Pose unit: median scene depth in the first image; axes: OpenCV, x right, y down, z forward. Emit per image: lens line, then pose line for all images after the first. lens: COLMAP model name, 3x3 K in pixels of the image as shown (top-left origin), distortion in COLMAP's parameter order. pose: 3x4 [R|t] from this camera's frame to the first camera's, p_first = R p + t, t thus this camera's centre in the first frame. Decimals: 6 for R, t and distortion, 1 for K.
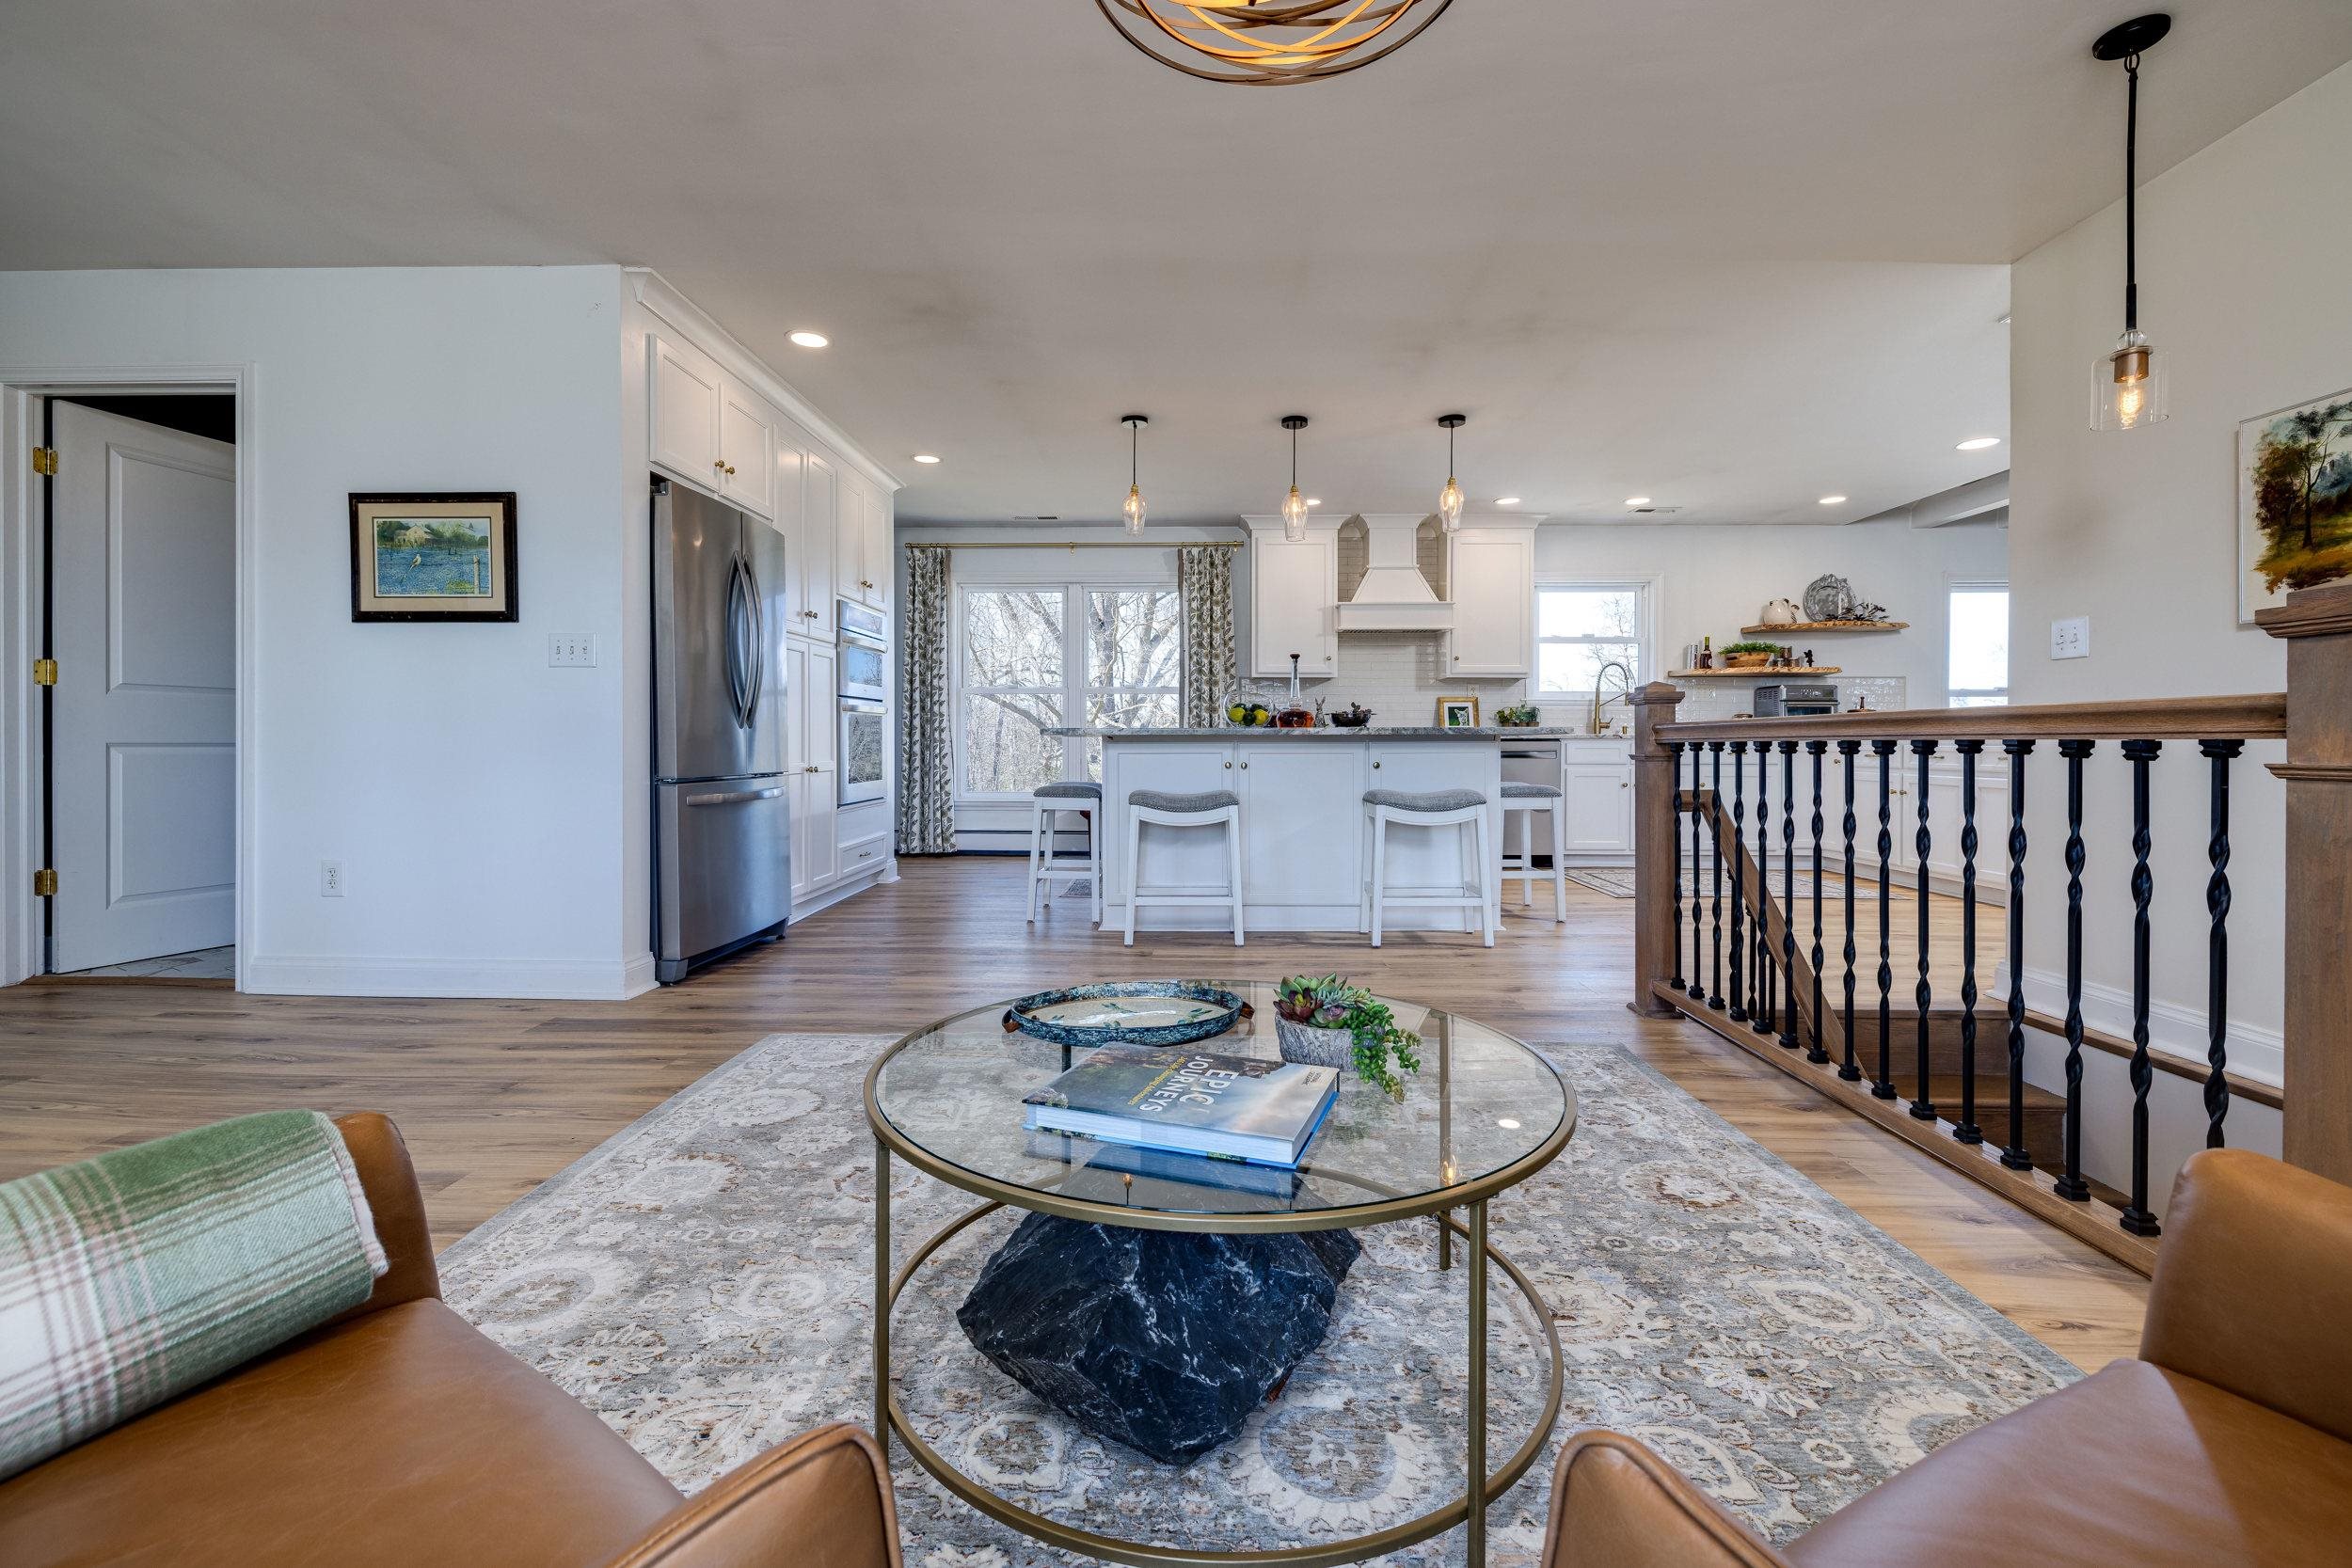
lens RADIAL K [[1003.1, 0, 1172.6], [0, 1003.1, 761.5], [0, 0, 1]] dist [-0.001076, -0.000066]
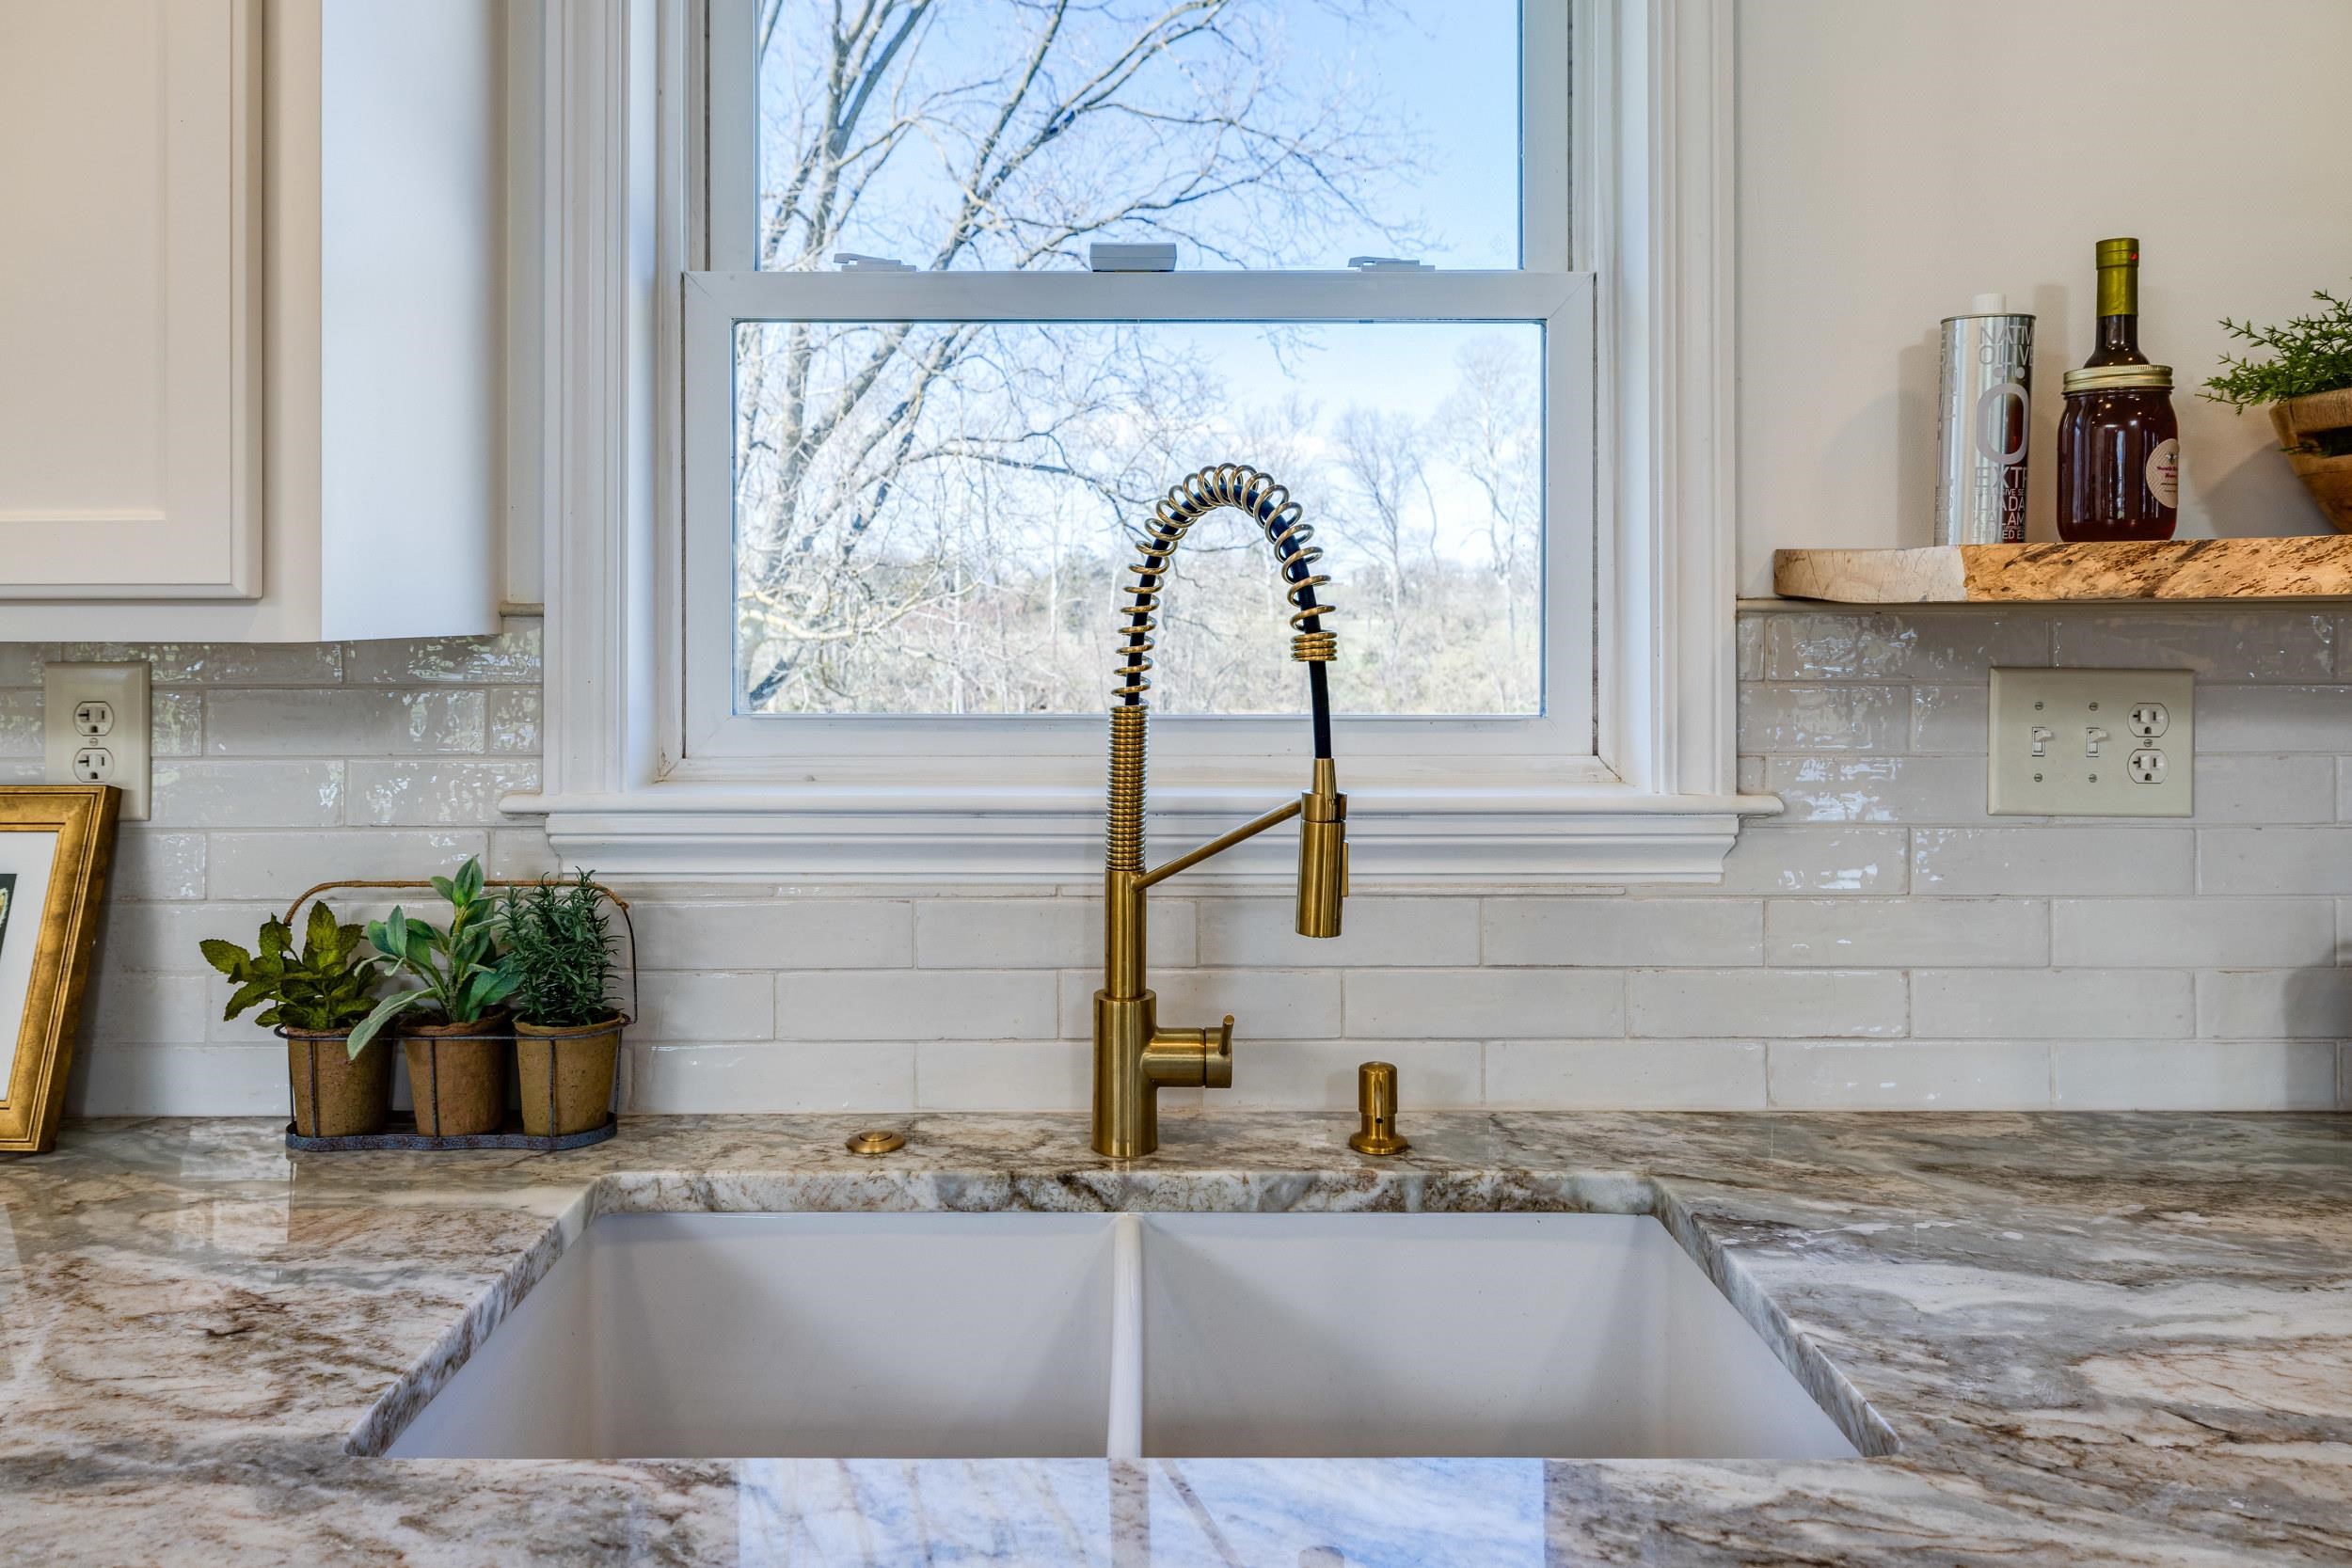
lens RADIAL K [[1576.7, 0, 1175.8], [0, 1576.7, 629.9], [0, 0, 1]] dist [-0.004125, -0.001117]
pose [[0.999547, -0.004091, 0.029816, 0.427326], [0.004116, 0.999991, -0.000796, -0.082566], [-0.029812, 0.000919, 0.999555, 0.836459]]
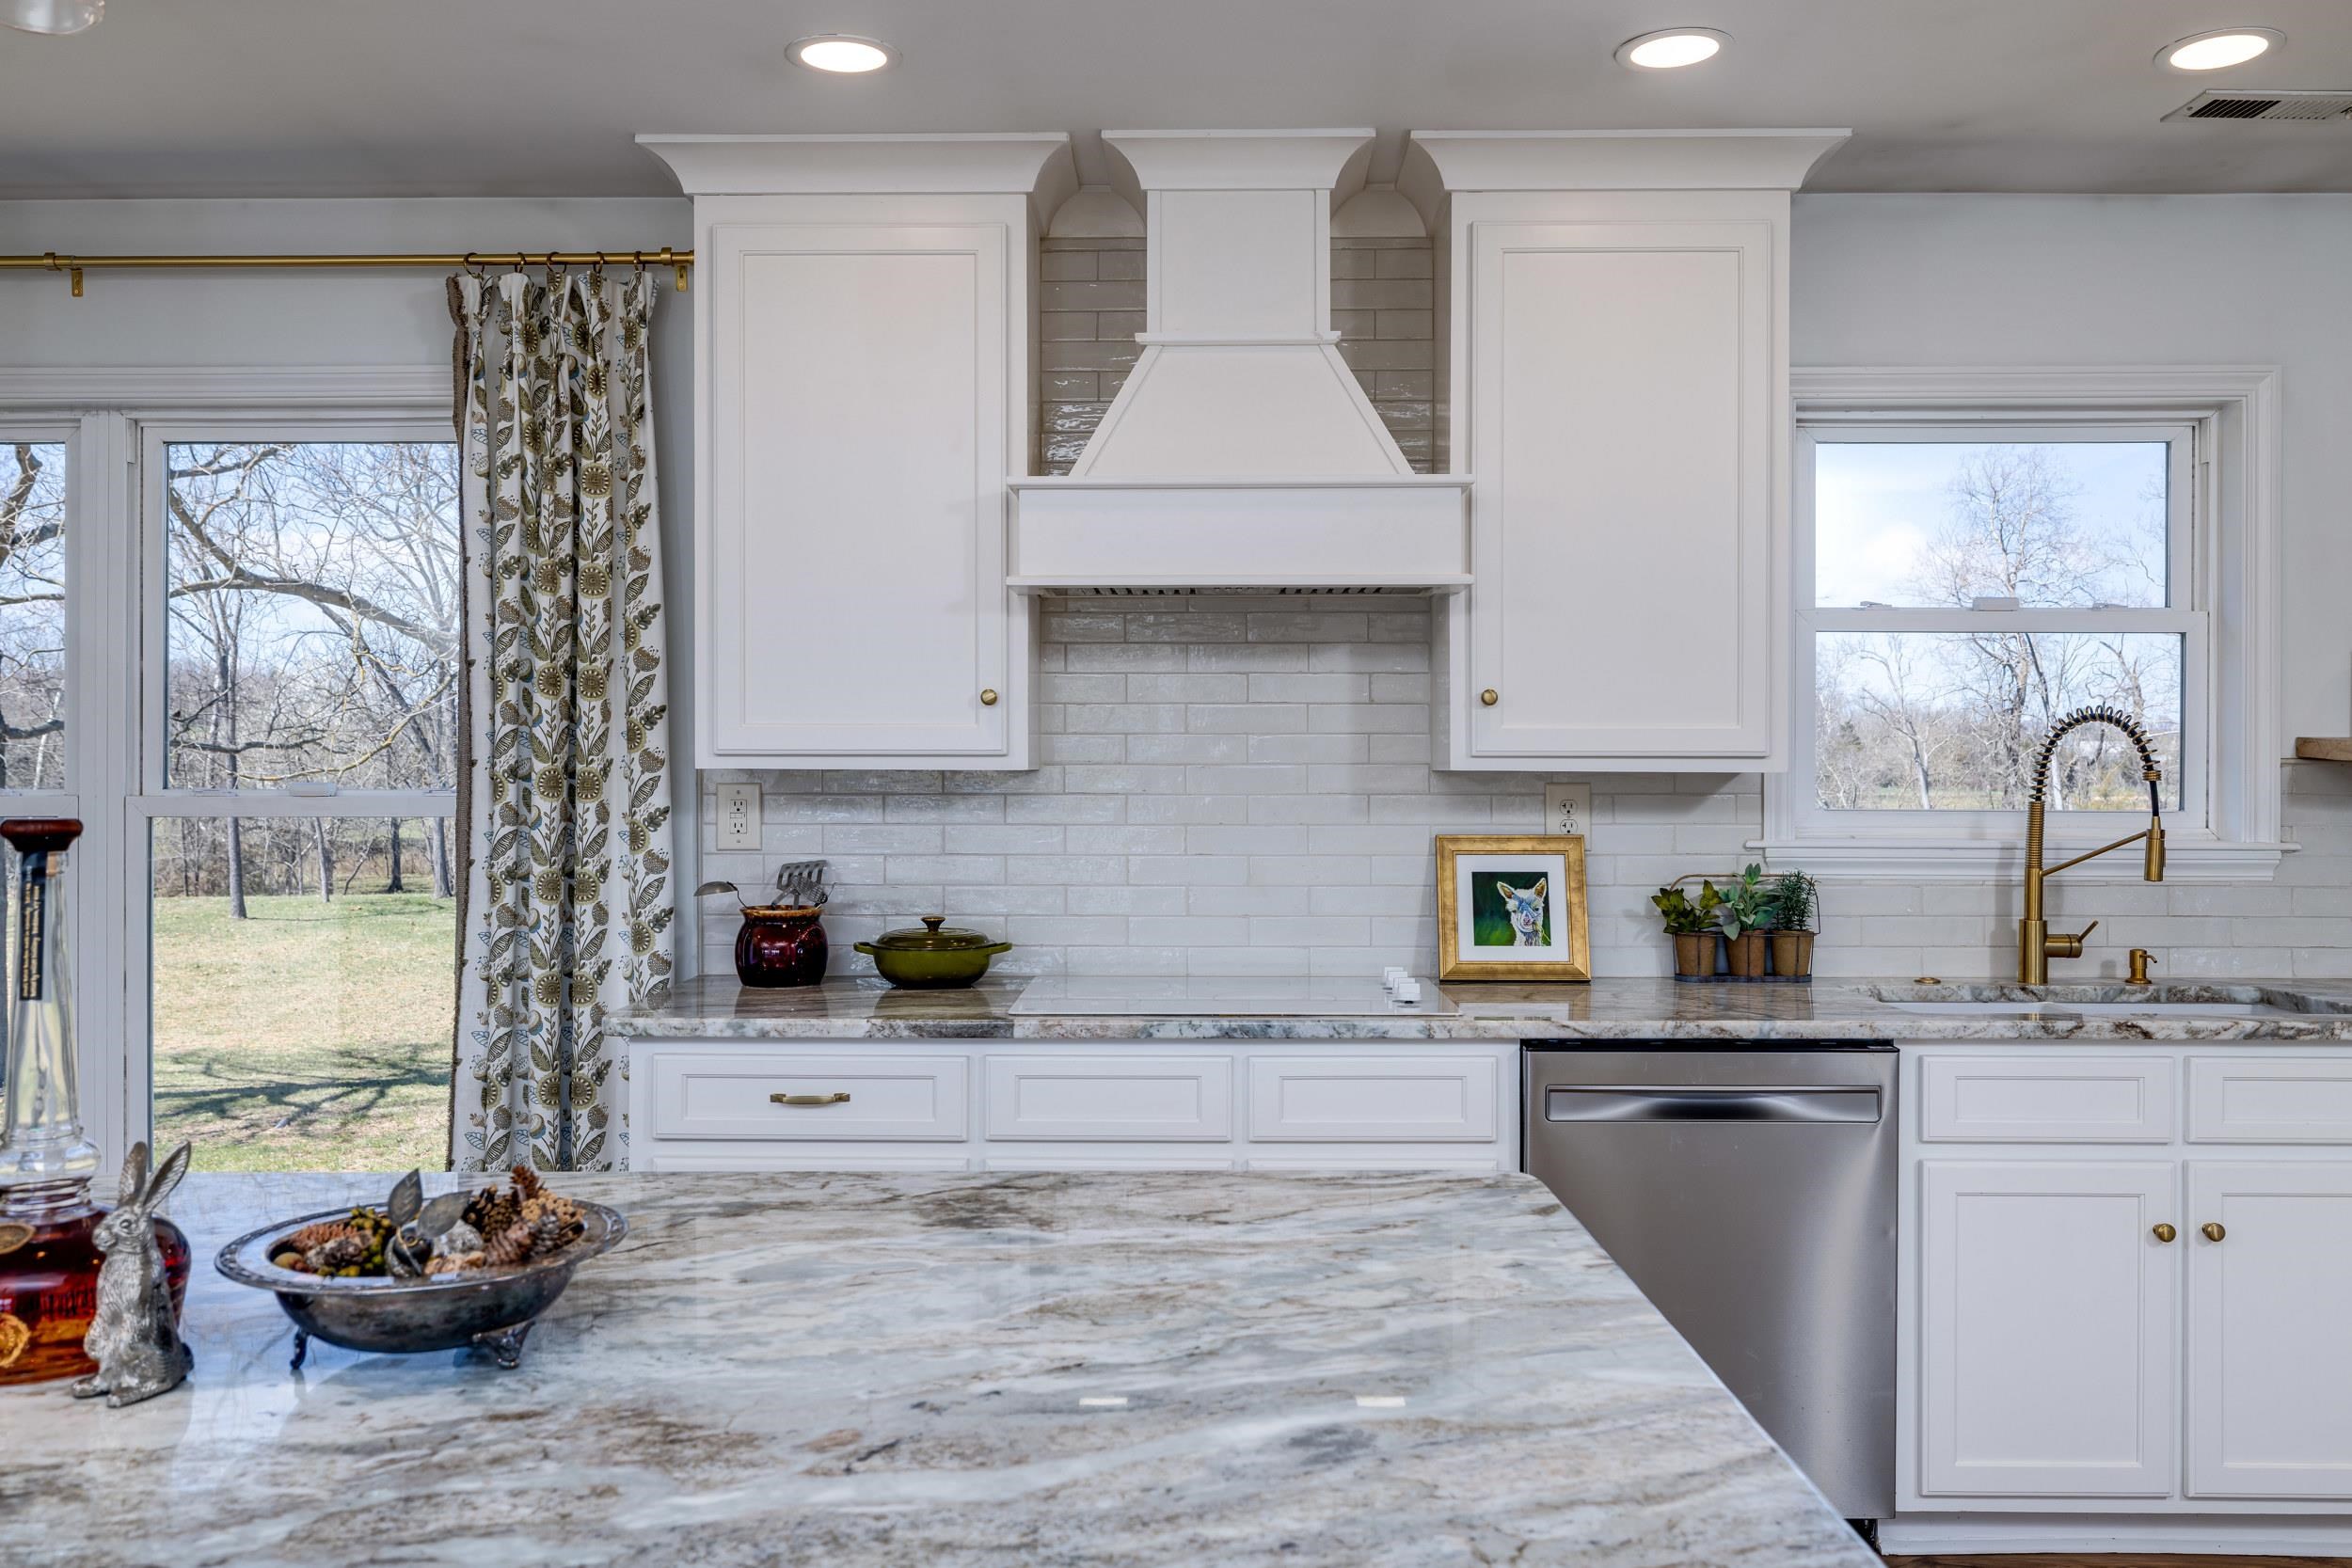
lens RADIAL K [[1871.3, 0, 1176.0], [0, 1871.3, 784.0], [0, 0, 1]] dist [-0.002711, -0.001881]
pose [[0.999996, -0.000582, 0.002889, 0.197910], [0.000593, 0.999993, -0.003778, -0.077364], [-0.002887, 0.003779, 0.999989, 0.512634]]
